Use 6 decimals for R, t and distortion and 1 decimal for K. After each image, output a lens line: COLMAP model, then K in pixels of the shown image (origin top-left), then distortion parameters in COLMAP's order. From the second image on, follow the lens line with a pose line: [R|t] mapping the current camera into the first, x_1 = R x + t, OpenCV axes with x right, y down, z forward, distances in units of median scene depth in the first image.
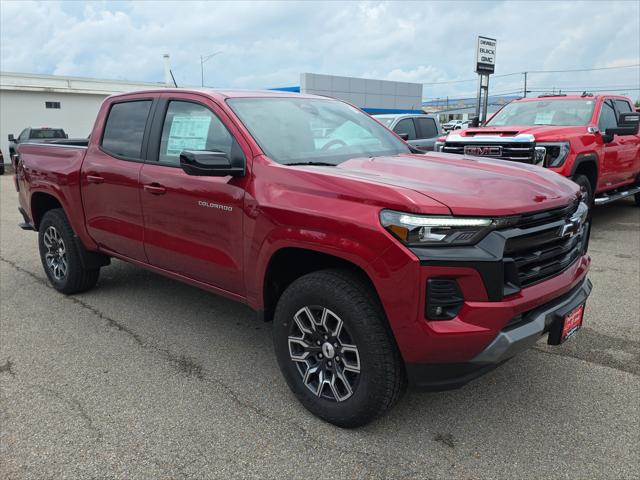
lens RADIAL K [[523.4, 0, 322.1], [0, 523.4, 231.7], [0, 0, 1]] dist [0.146554, -0.189753]
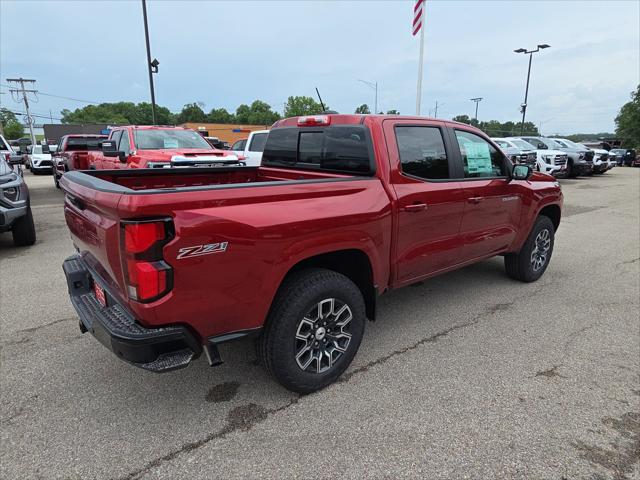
lens RADIAL K [[394.2, 0, 315.3], [0, 394.2, 241.7], [0, 0, 1]] dist [0.002311, 0.001755]
pose [[0.127946, -0.227360, 0.965369, -1.273671], [0.190344, 0.960904, 0.201081, -0.240455], [-0.973344, 0.158024, 0.166220, 1.200522]]
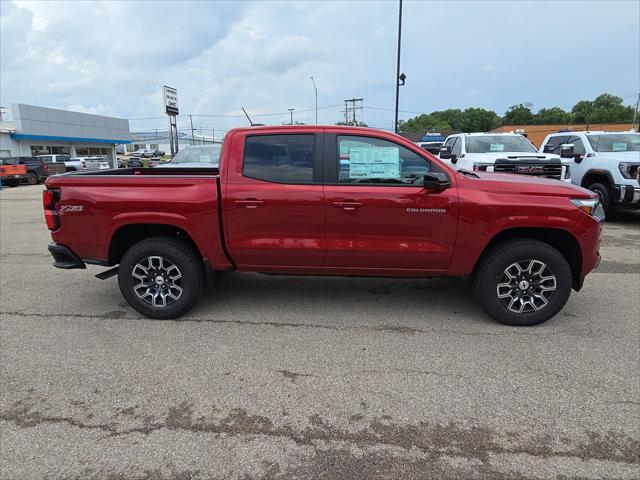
lens RADIAL K [[394.2, 0, 315.3], [0, 394.2, 241.7], [0, 0, 1]] dist [0.002311, 0.001755]
pose [[0.778359, -0.140414, 0.611915, -0.941665], [0.126350, 0.989761, 0.066399, -0.063028], [-0.614973, 0.025633, 0.788131, 0.296195]]
